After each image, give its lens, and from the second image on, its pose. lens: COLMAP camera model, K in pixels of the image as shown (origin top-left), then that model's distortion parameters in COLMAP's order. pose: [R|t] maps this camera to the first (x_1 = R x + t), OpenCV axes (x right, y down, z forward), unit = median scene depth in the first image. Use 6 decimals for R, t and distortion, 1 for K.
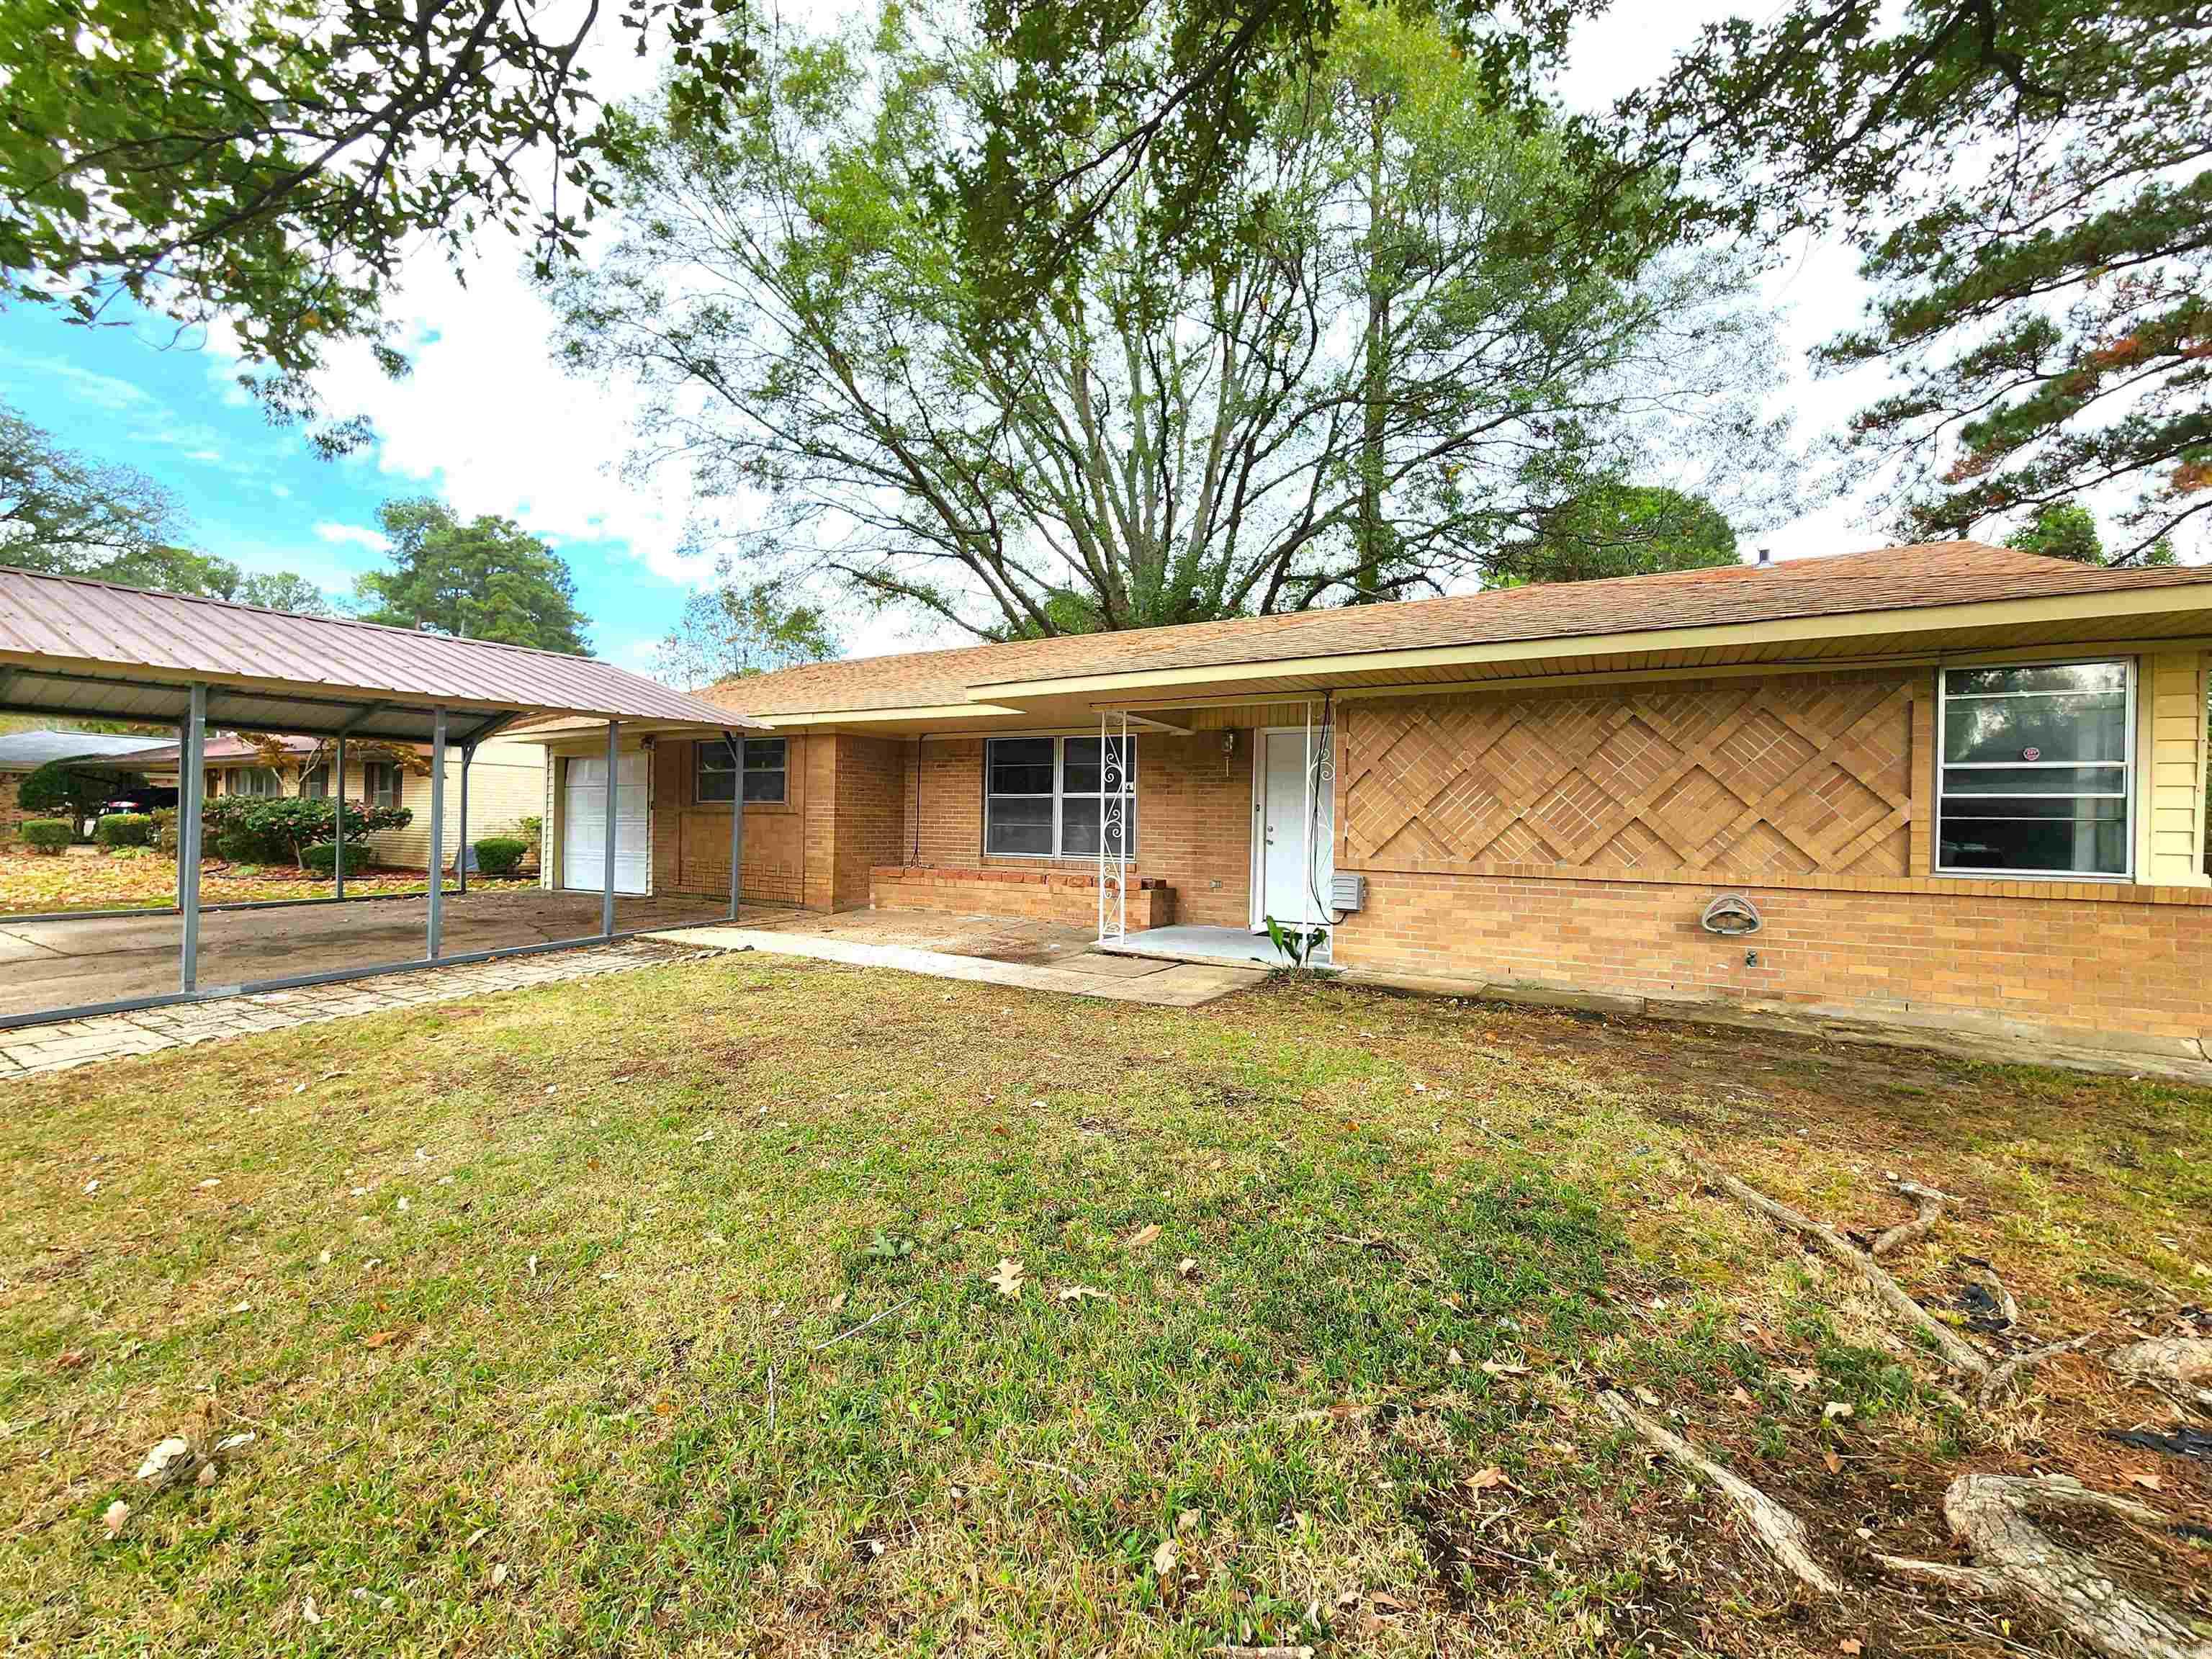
lens RADIAL K [[886.4, 0, 1109.1], [0, 886.4, 817.5], [0, 0, 1]] dist [-0.002268, -0.000135]
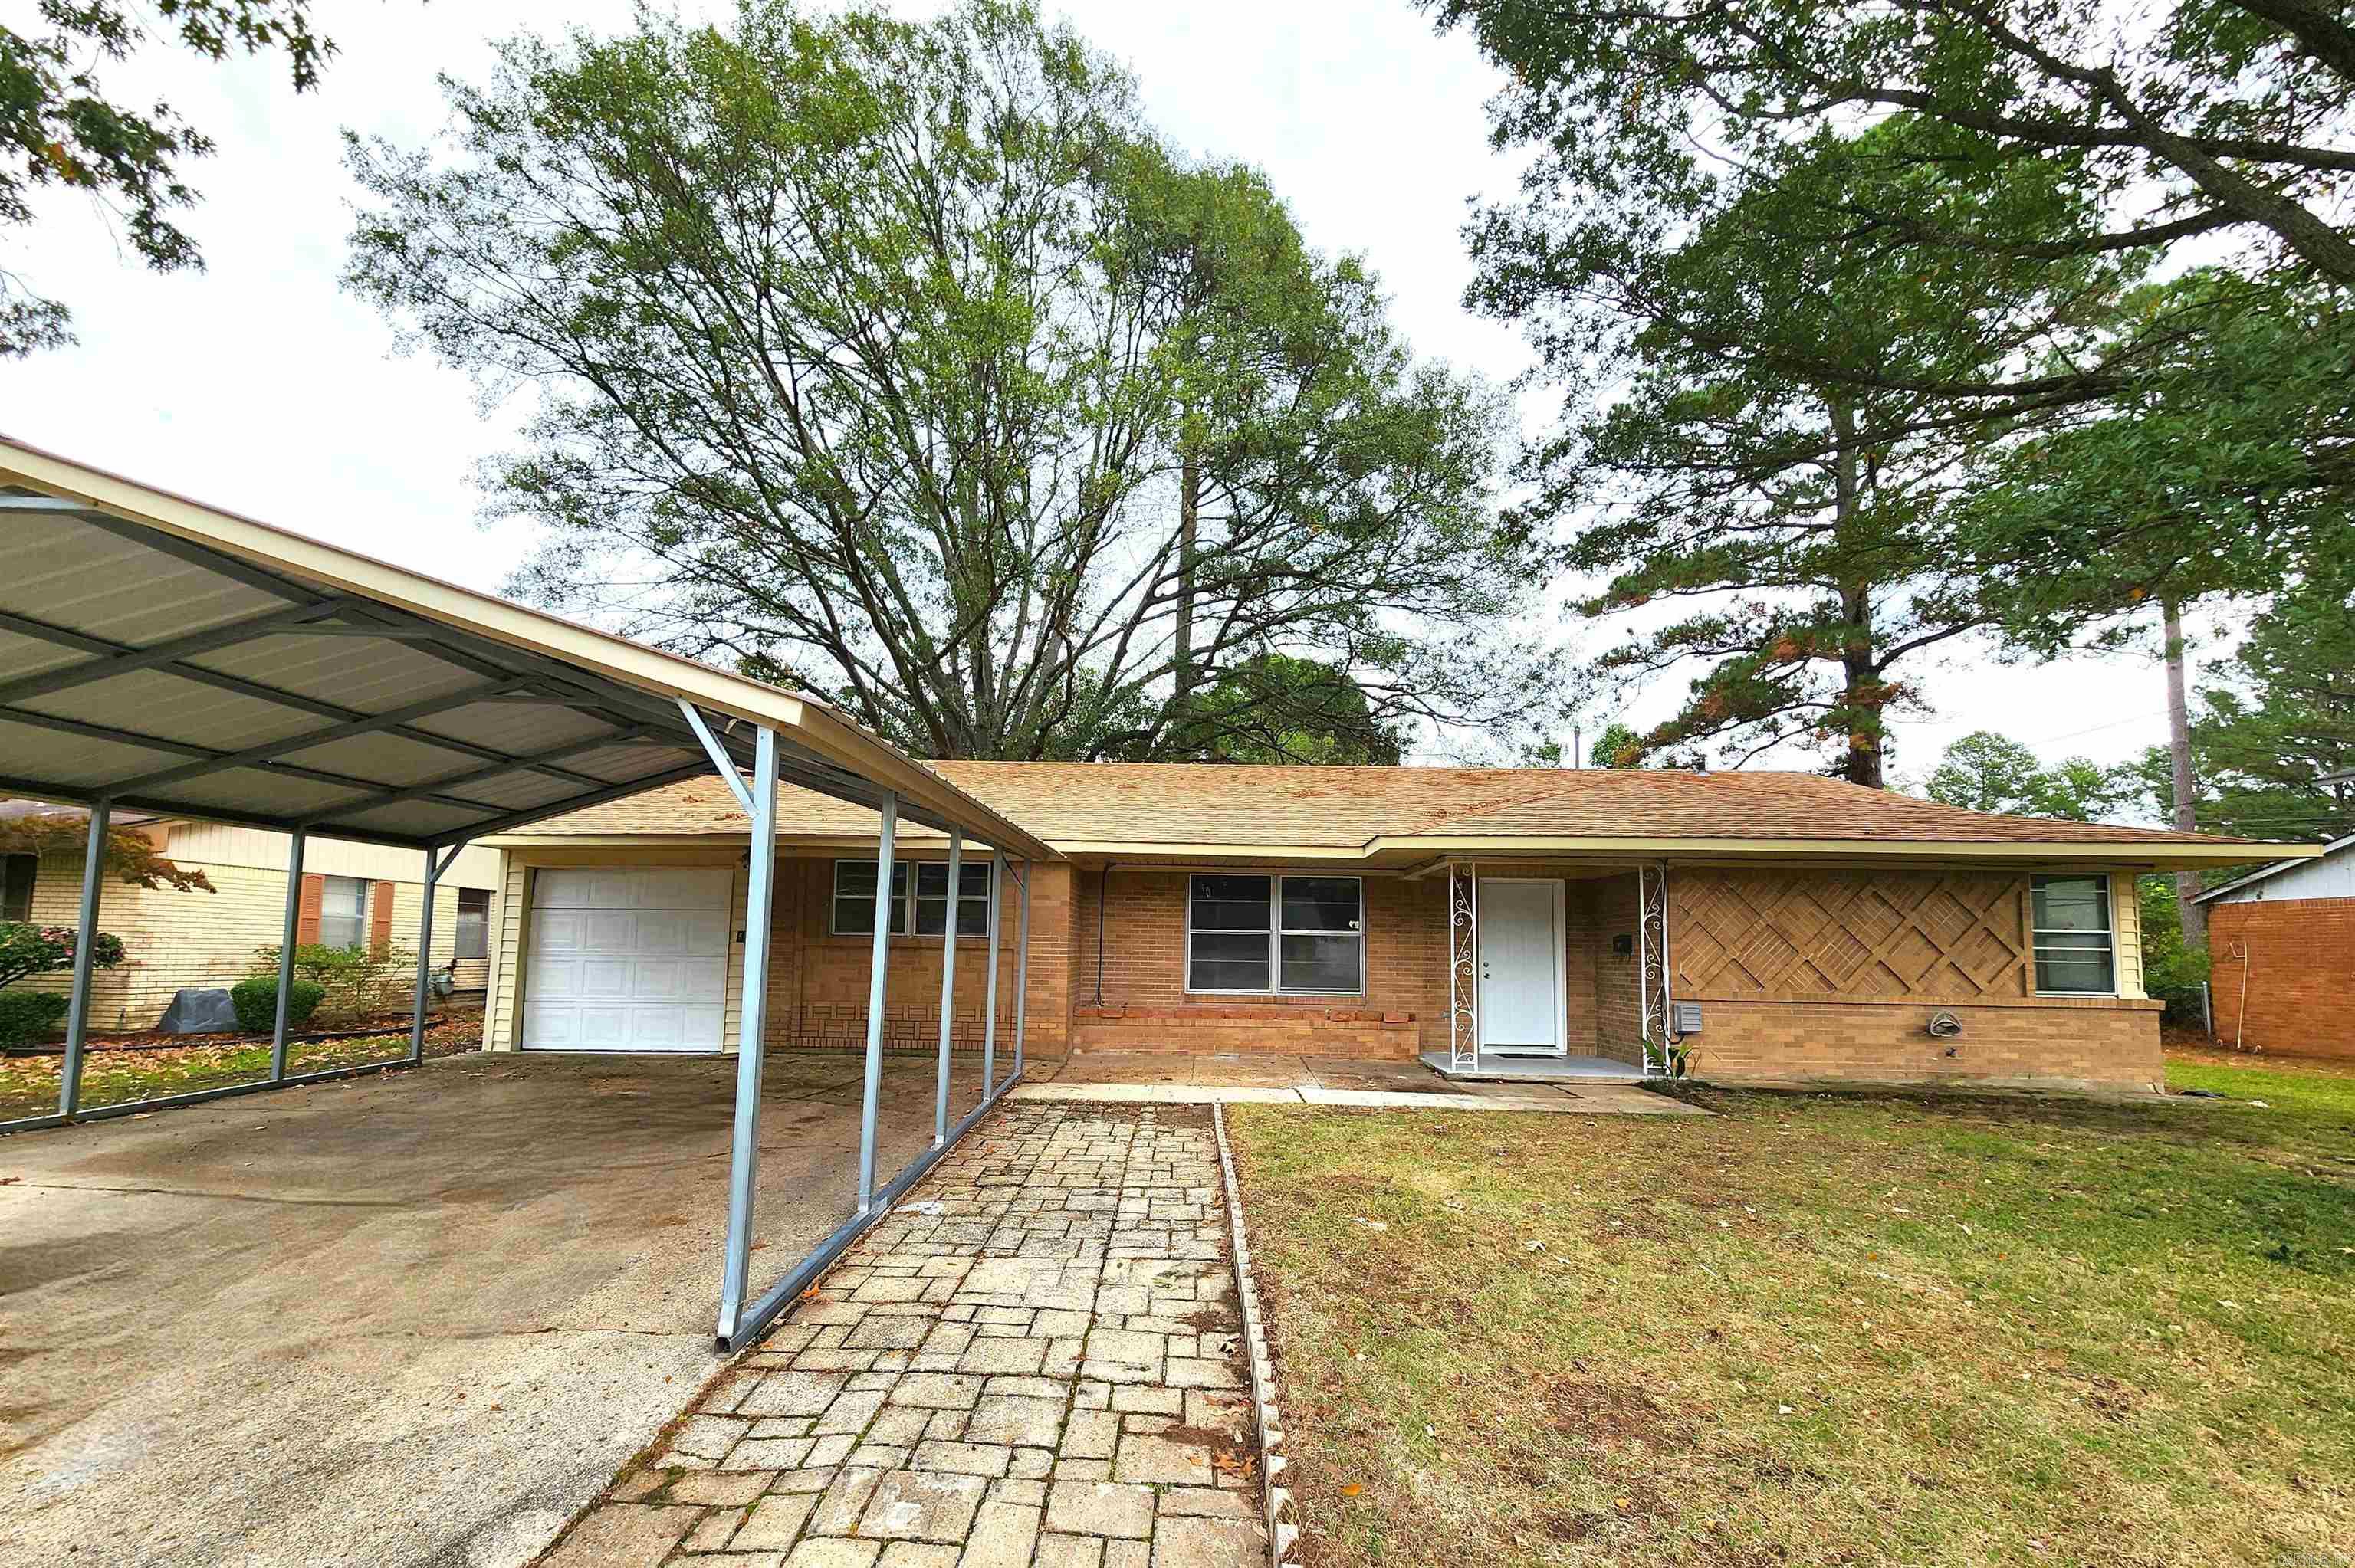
lens RADIAL K [[934.5, 0, 1161.1], [0, 934.5, 878.7], [0, 0, 1]] dist [0.001911, 0.000076]
pose [[0.881323, 0.037175, 0.471050, -1.099832], [-0.006280, 0.997734, -0.066991, -0.021386], [-0.472473, 0.056083, 0.879559, 0.171146]]
